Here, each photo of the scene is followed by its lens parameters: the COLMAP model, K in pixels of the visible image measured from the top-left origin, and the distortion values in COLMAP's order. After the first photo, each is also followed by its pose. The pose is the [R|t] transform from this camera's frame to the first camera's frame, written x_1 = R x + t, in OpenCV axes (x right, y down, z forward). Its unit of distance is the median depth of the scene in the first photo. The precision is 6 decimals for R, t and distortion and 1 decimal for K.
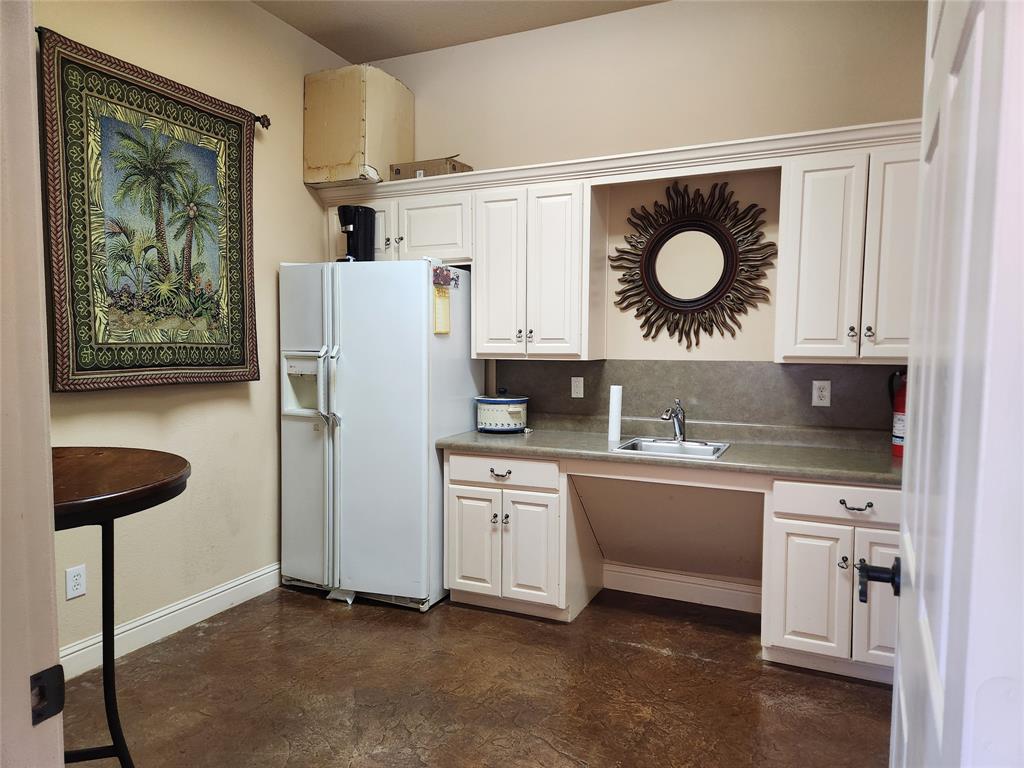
lens RADIAL K [[685.6, 0, 517.7], [0, 685.6, 386.5], [0, 0, 1]] dist [0.068077, -0.013368]
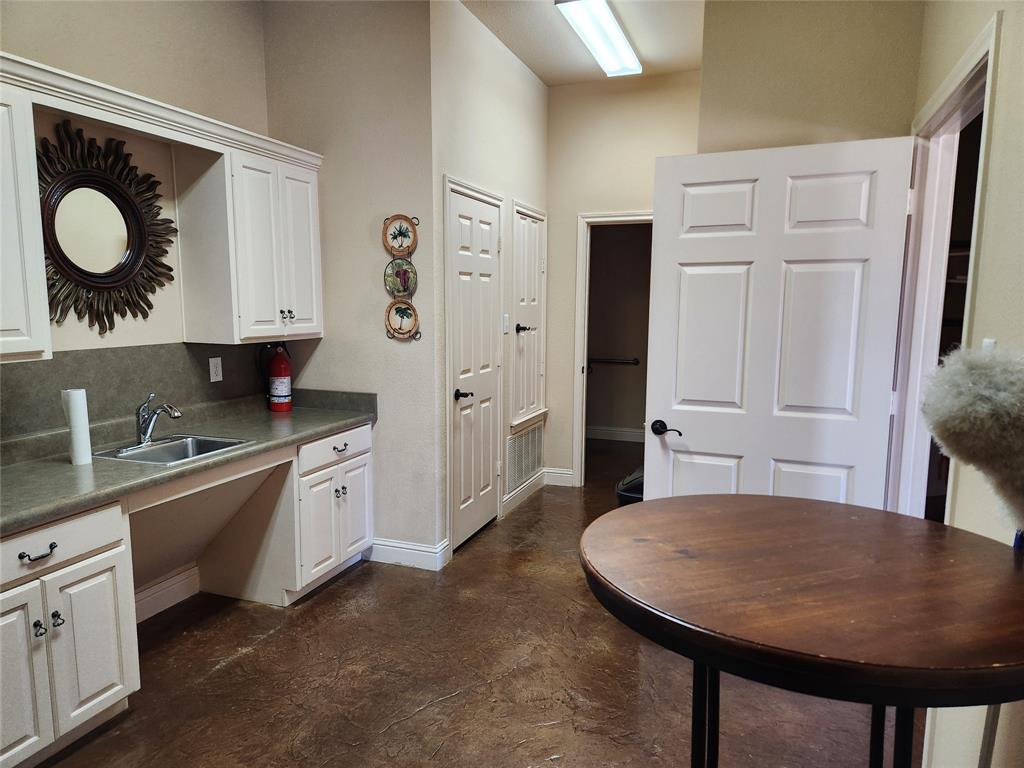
lens RADIAL K [[685.6, 0, 516.7], [0, 685.6, 385.9], [0, 0, 1]] dist [0.068077, -0.013368]
pose [[-0.055817, -0.136437, 0.989075, -0.646980], [0.055936, 0.988636, 0.139533, -0.087223], [-0.996873, 0.063113, -0.047551, 0.577196]]
